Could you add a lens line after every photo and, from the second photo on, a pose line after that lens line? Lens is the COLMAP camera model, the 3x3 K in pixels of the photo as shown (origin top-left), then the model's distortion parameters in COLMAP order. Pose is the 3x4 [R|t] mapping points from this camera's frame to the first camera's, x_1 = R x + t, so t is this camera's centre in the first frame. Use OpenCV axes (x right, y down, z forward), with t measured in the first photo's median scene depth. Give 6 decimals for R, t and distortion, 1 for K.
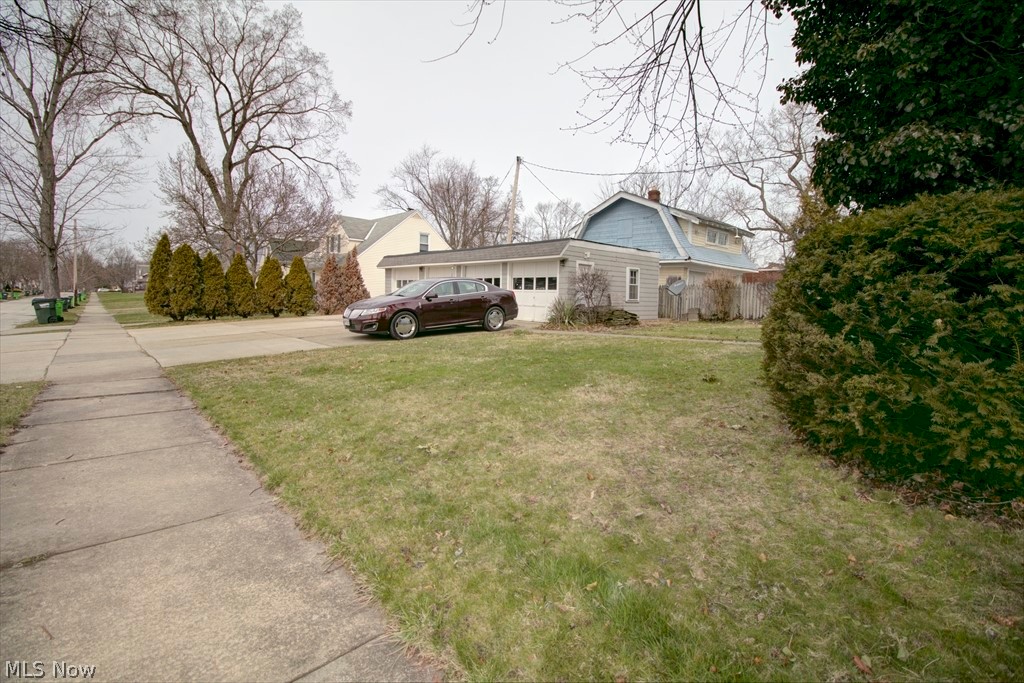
lens RADIAL K [[472.5, 0, 511.4], [0, 472.5, 309.1], [0, 0, 1]] dist [0.000791, -0.008972]
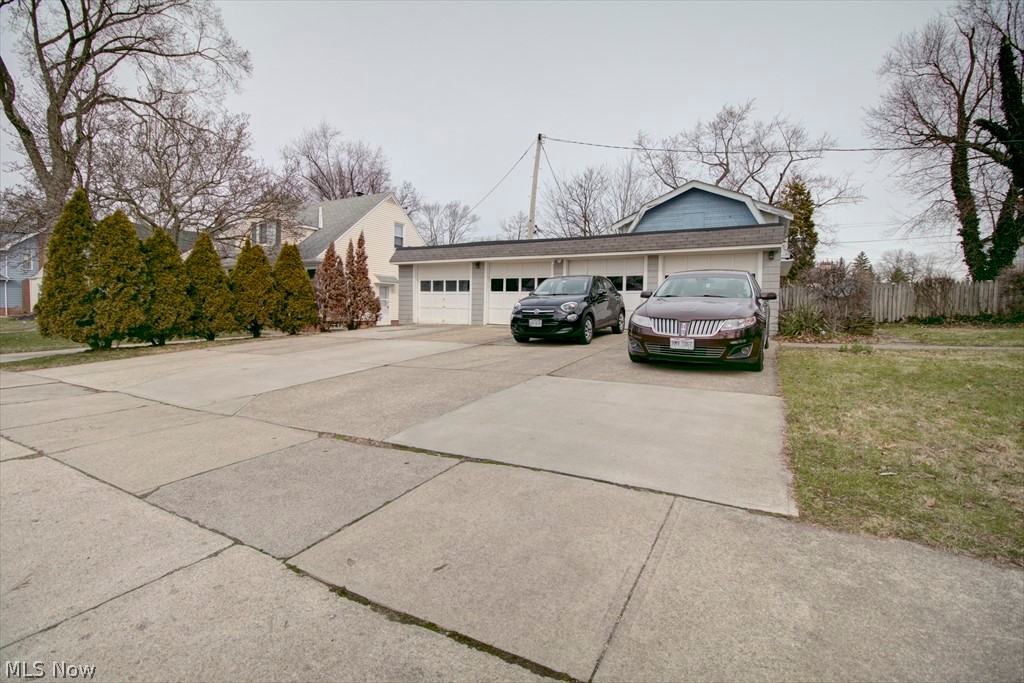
lens RADIAL K [[458.5, 0, 512.4], [0, 458.5, 320.0], [0, 0, 1]] dist [-0.000889, -0.010438]
pose [[0.946366, -0.021681, 0.322368, -0.200167], [0.016616, 0.999692, 0.018456, -0.005448], [-0.322668, -0.012110, 0.946435, 0.160358]]
